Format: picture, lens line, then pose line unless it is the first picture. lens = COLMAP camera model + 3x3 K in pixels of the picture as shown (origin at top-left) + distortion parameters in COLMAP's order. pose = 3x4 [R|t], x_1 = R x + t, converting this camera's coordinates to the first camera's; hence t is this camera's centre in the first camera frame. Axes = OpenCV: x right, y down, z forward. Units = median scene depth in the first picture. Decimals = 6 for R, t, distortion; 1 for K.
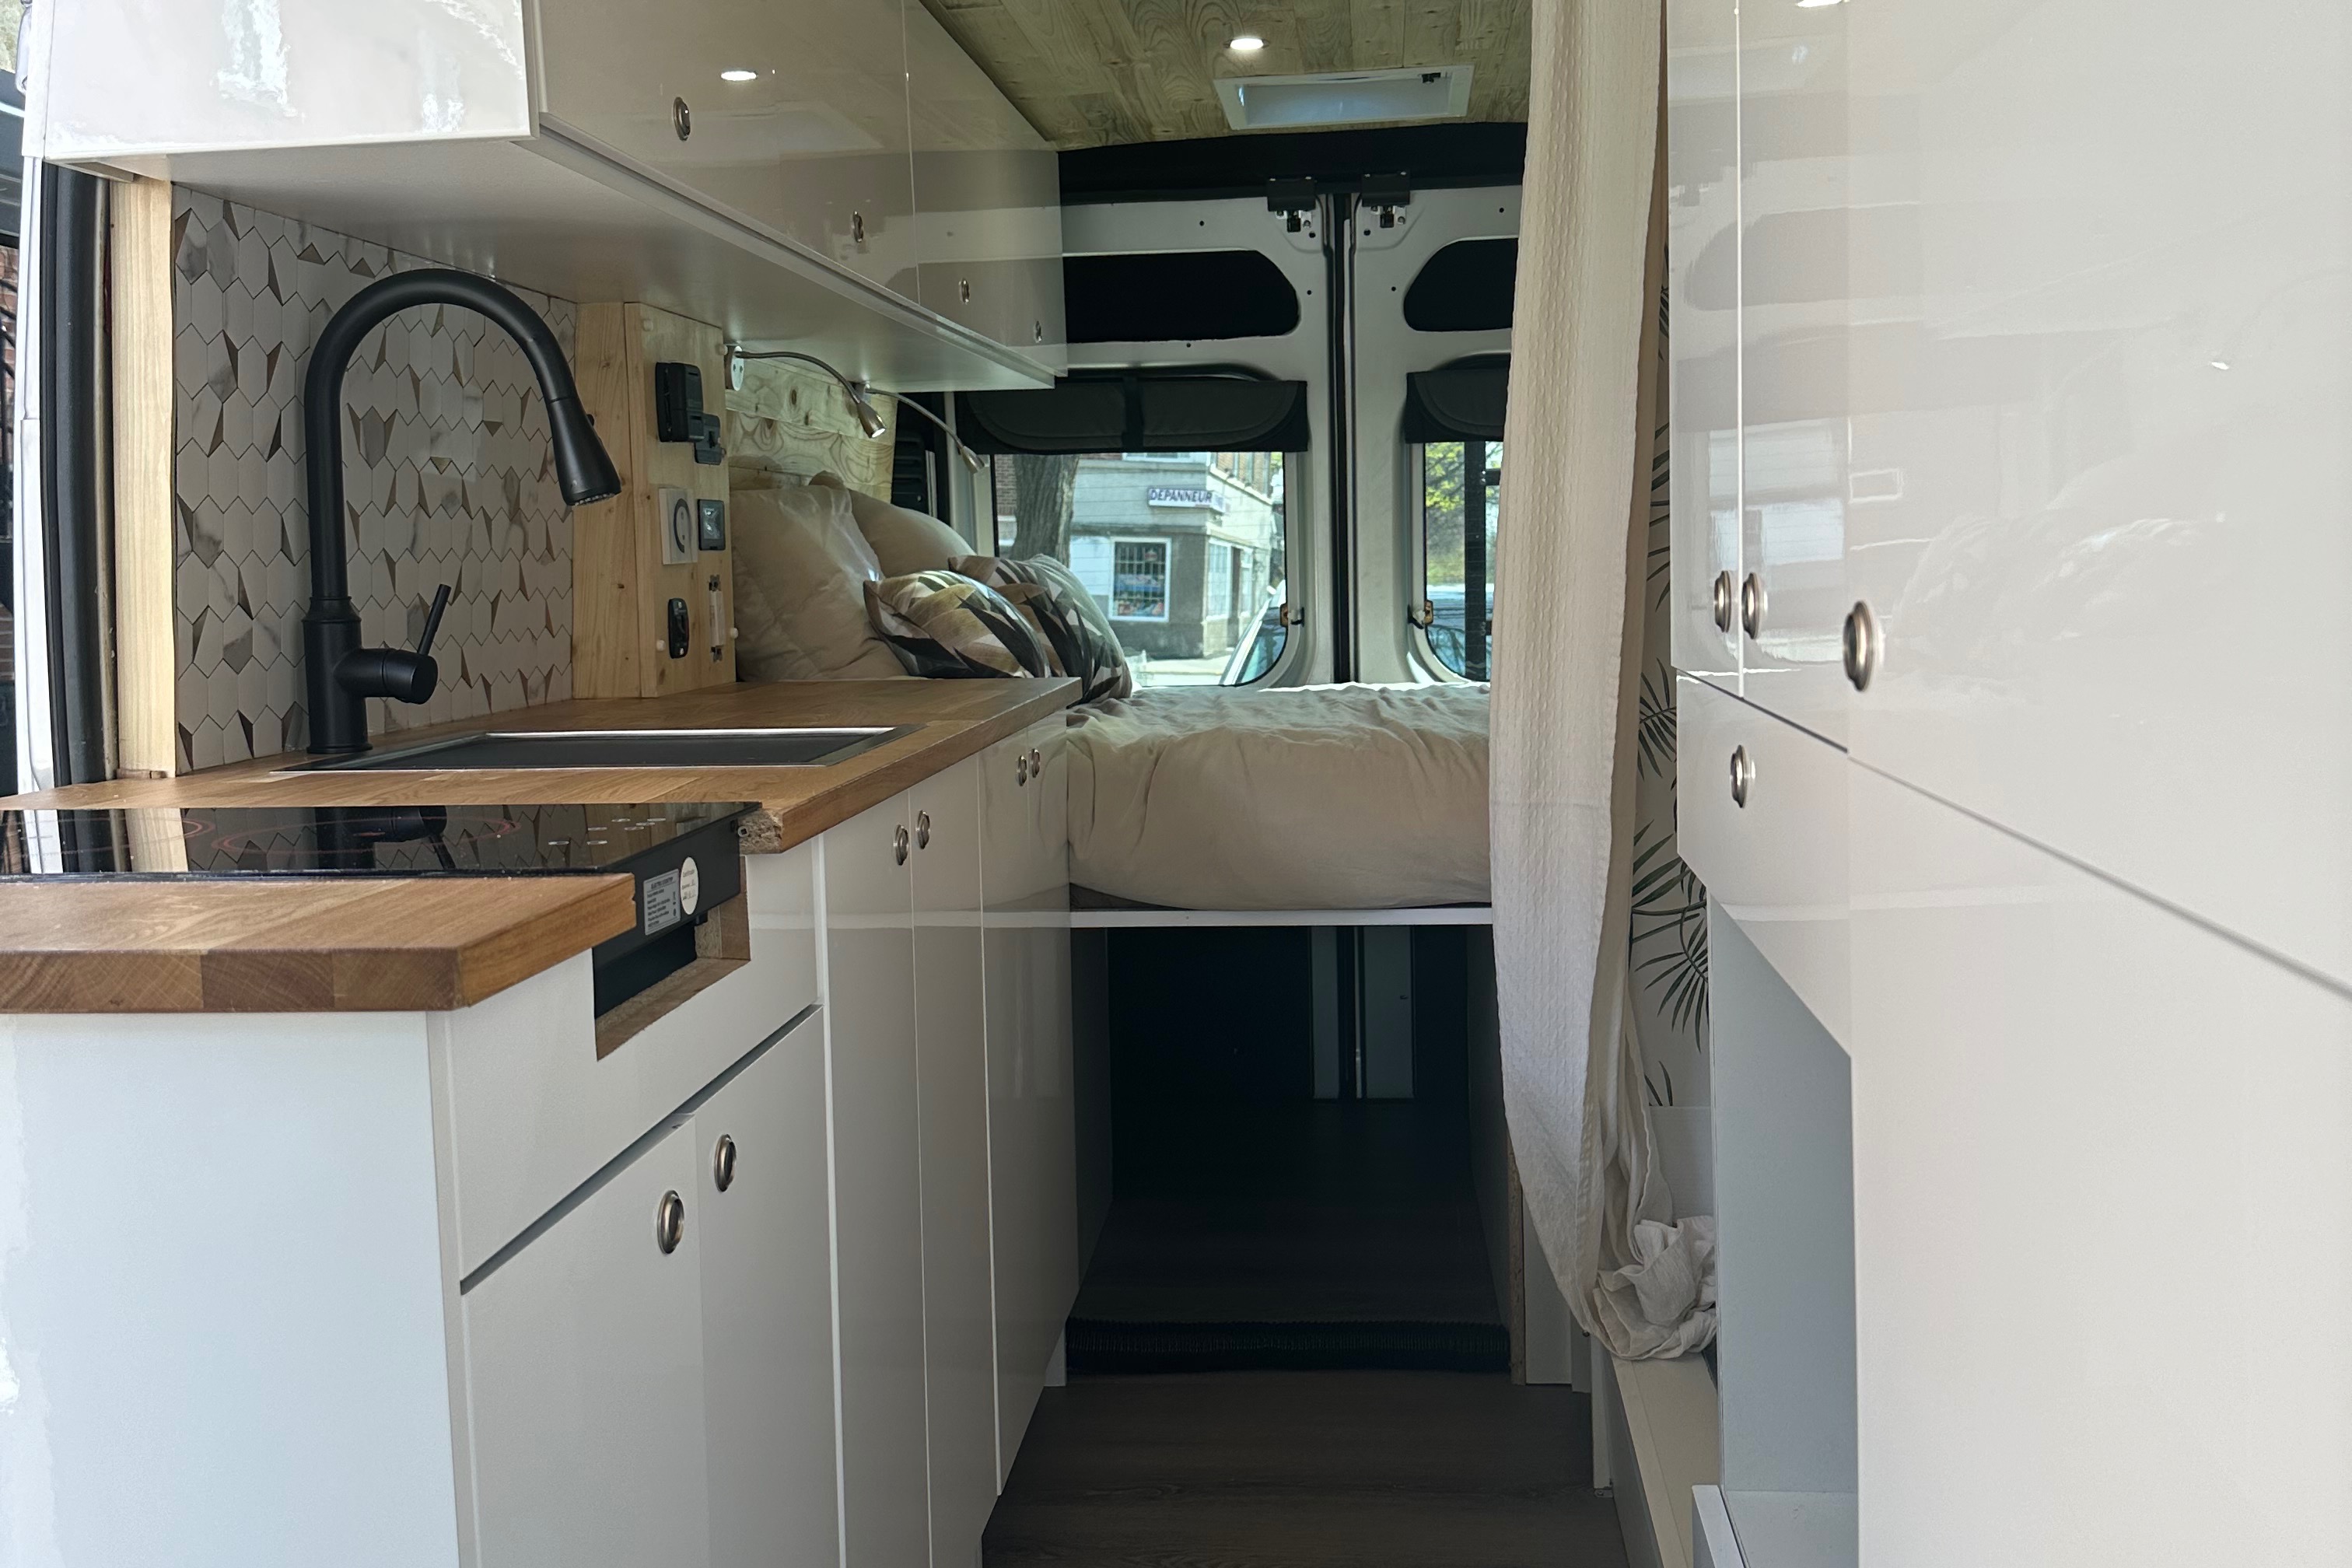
lens RADIAL K [[2232.1, 0, 1194.7], [0, 2232.1, 804.6], [0, 0, 1]] dist [0.200232, -0.476054]
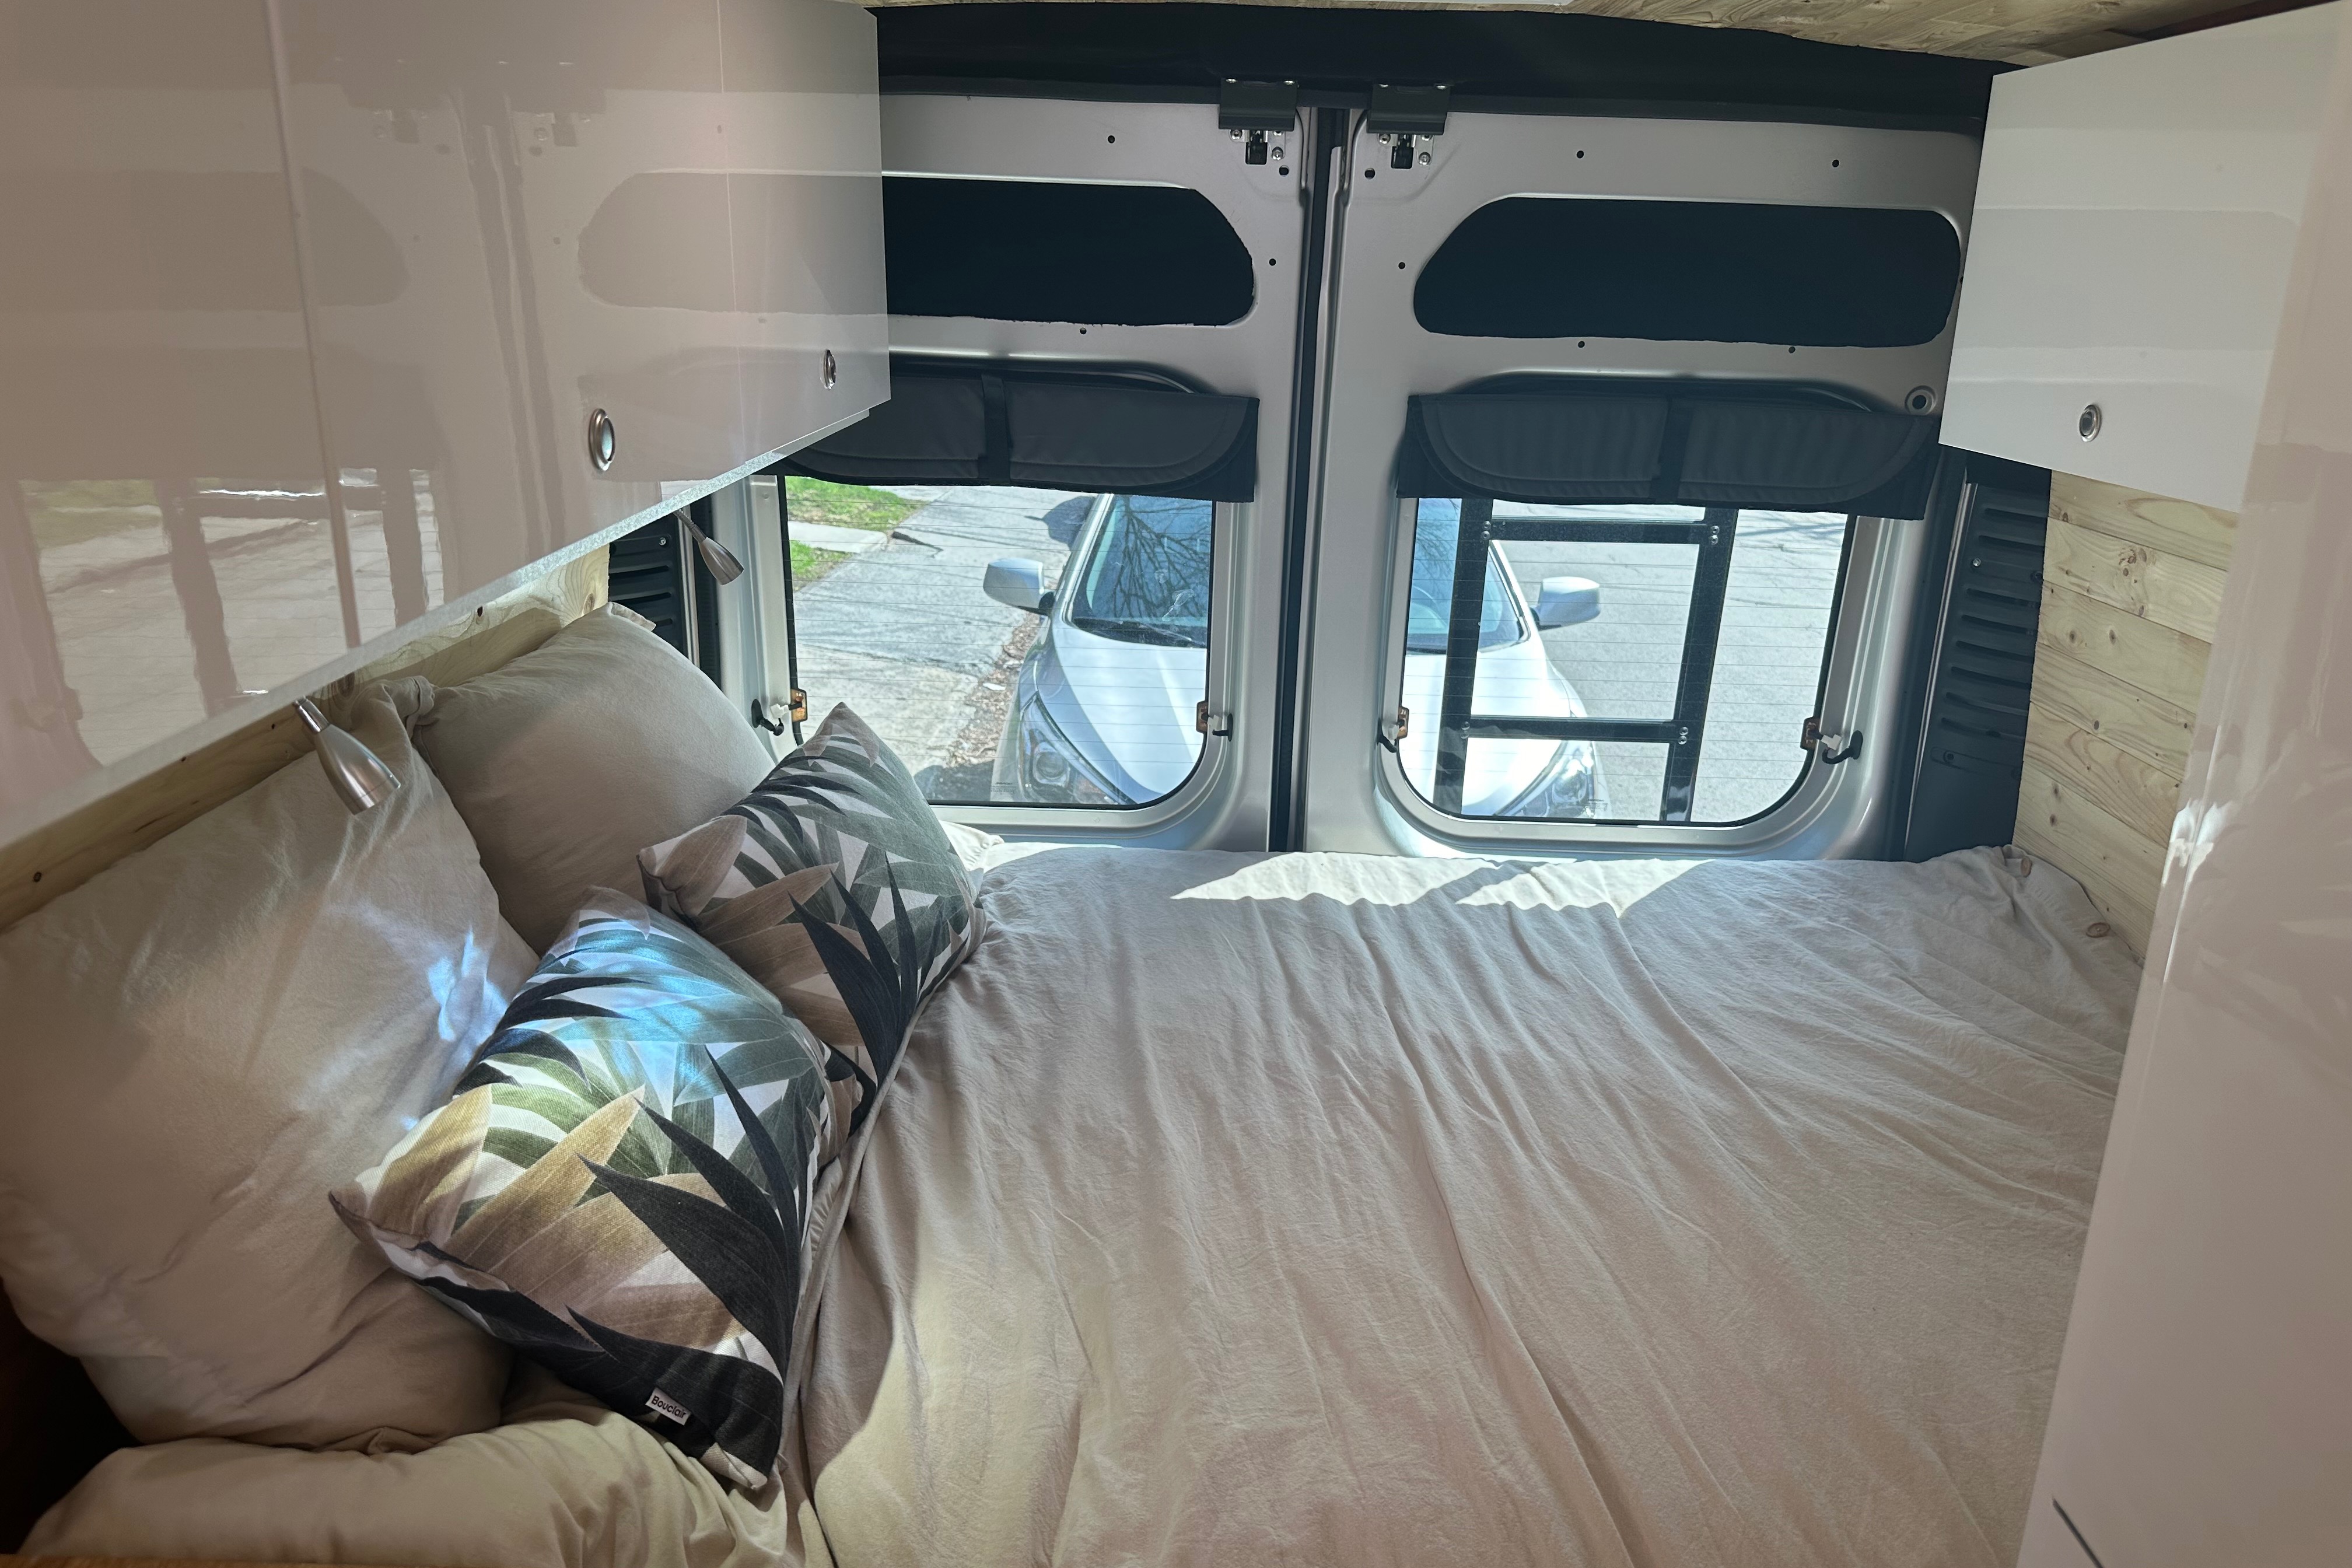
lens RADIAL K [[1645.3, 0, 1188.3], [0, 1645.3, 794.5], [0, 0, 1]] dist [0.108953, -0.157802]
pose [[0.994320, 0.027735, 0.102752, -0.025965], [-0.047785, 0.979005, 0.198155, -0.241214], [-0.095099, -0.201939, 0.974770, 0.712866]]
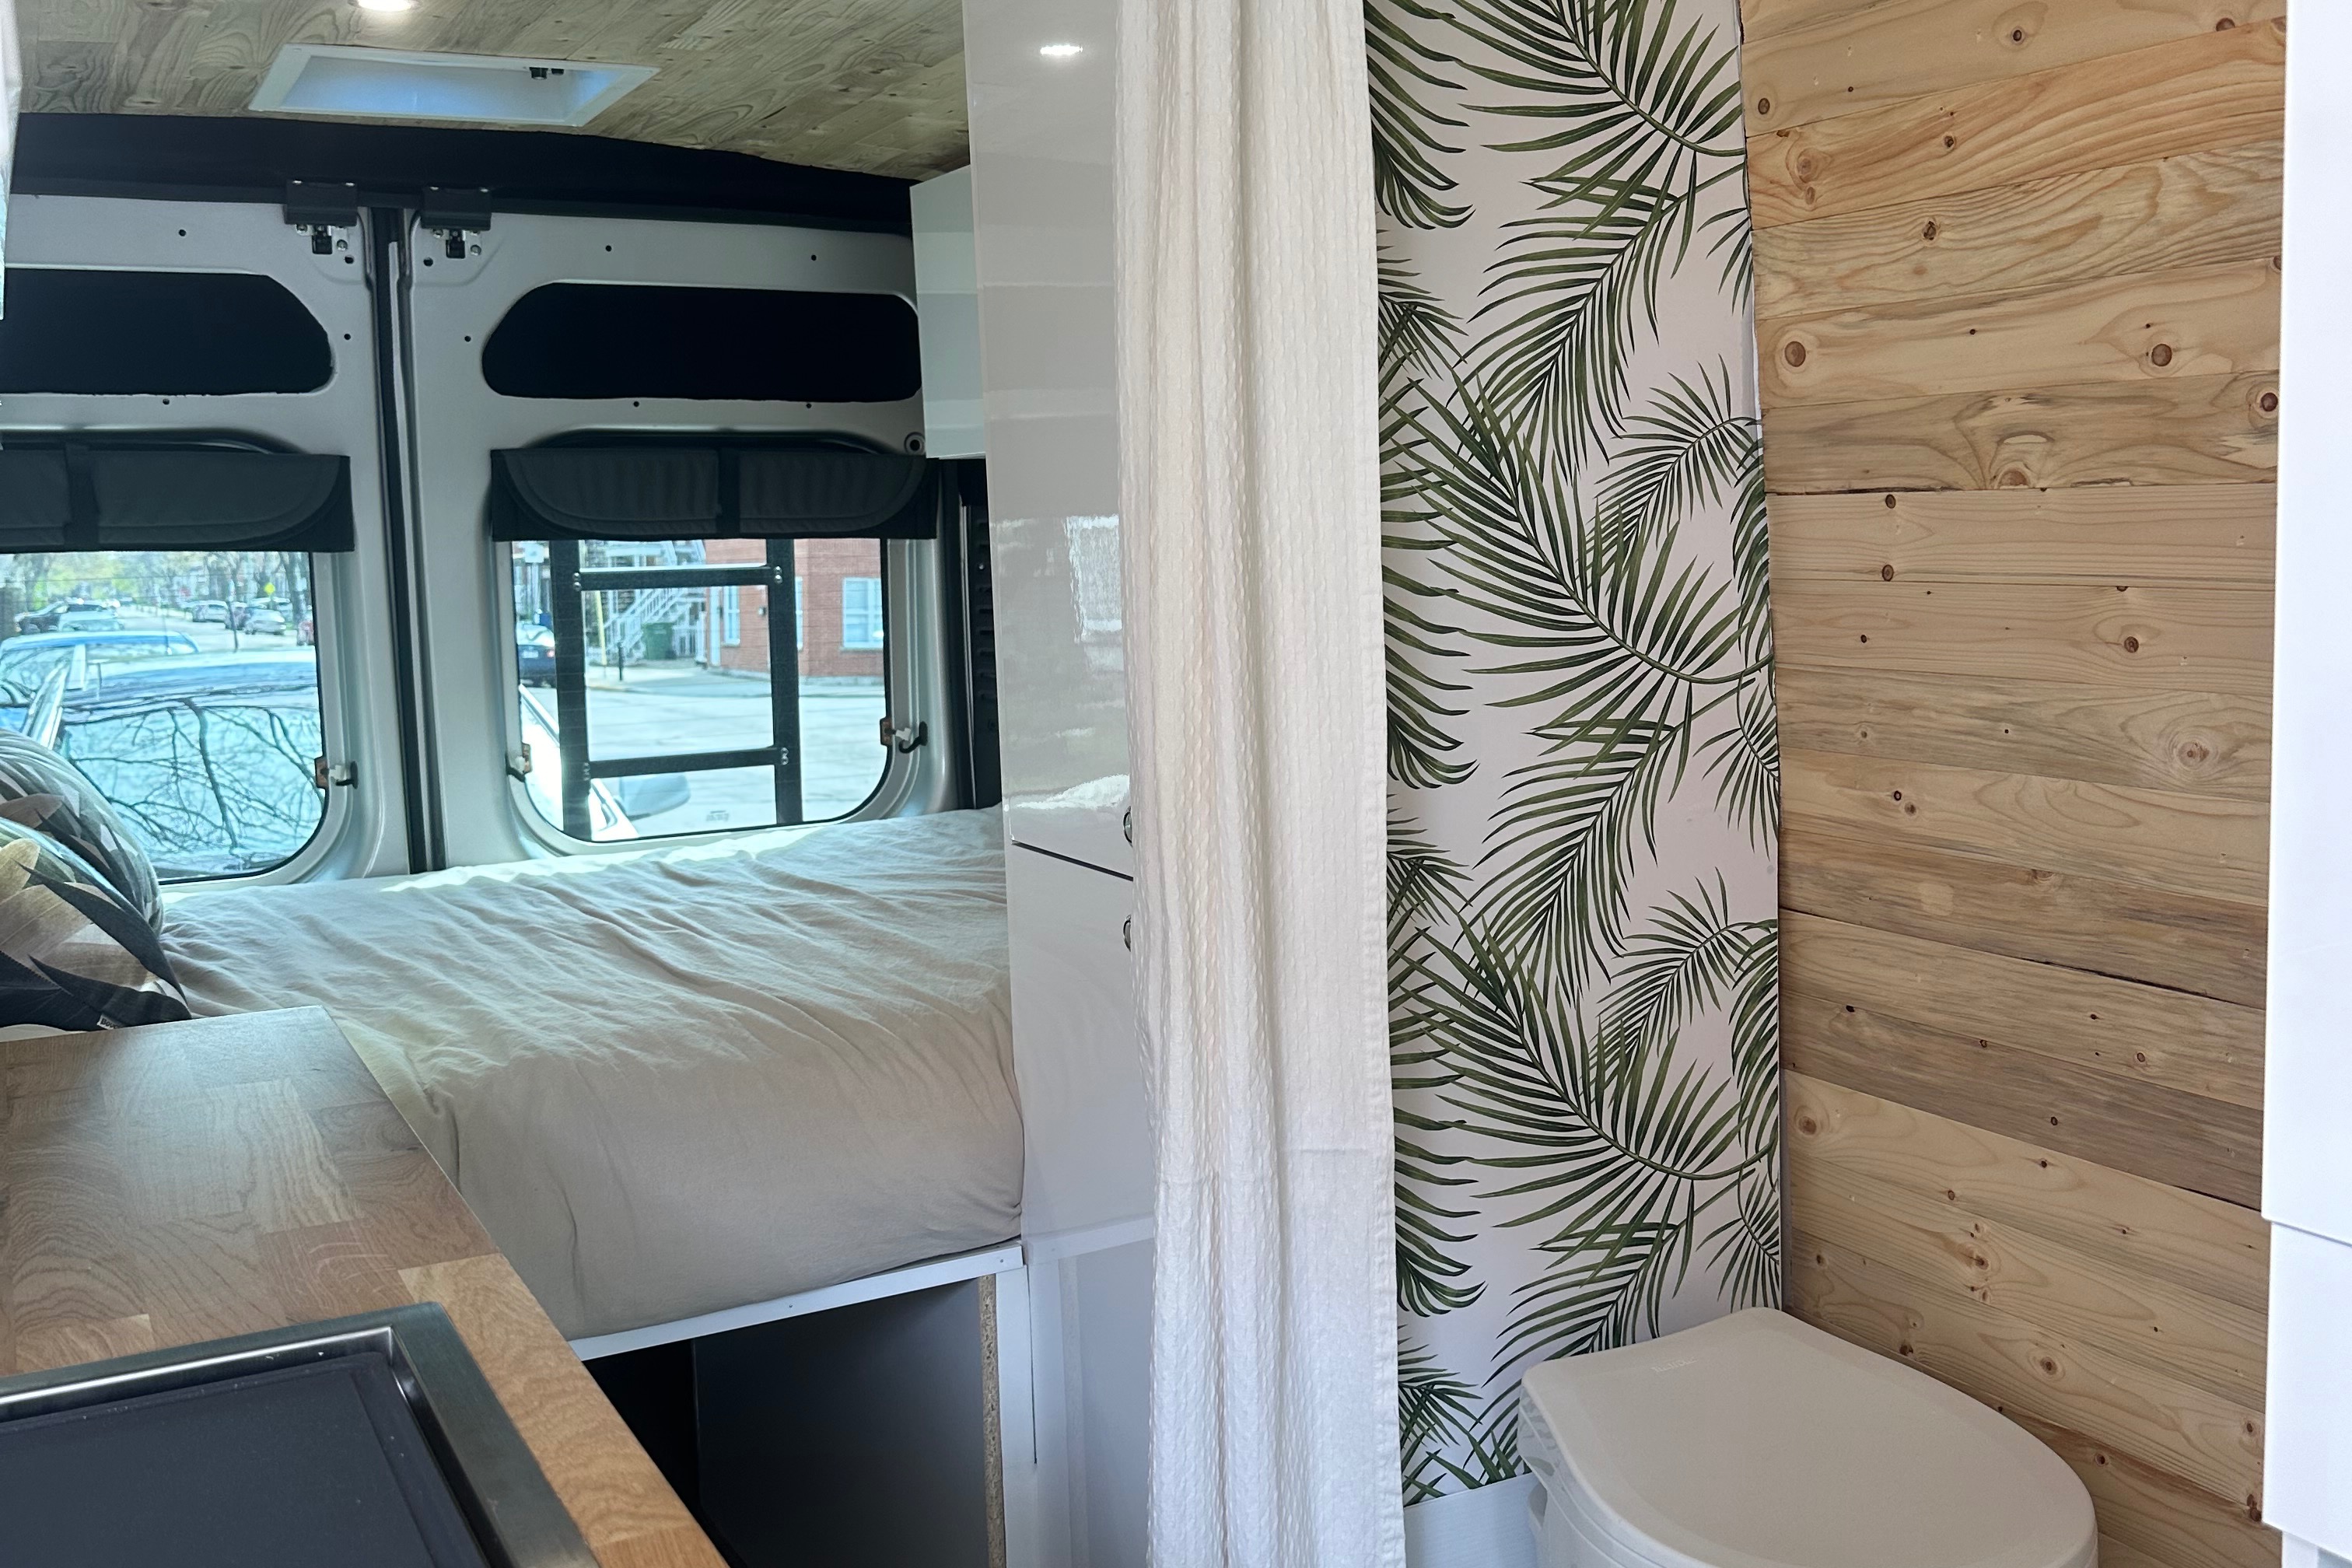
lens RADIAL K [[2217.8, 0, 1184.5], [0, 2217.8, 766.7], [0, 0, 1]] dist [0.190269, -0.419964]
pose [[0.840831, -0.057887, 0.538194, -0.173856], [0.066078, 0.997806, 0.004087, -0.104604], [-0.537249, 0.032126, 0.842811, 0.344578]]
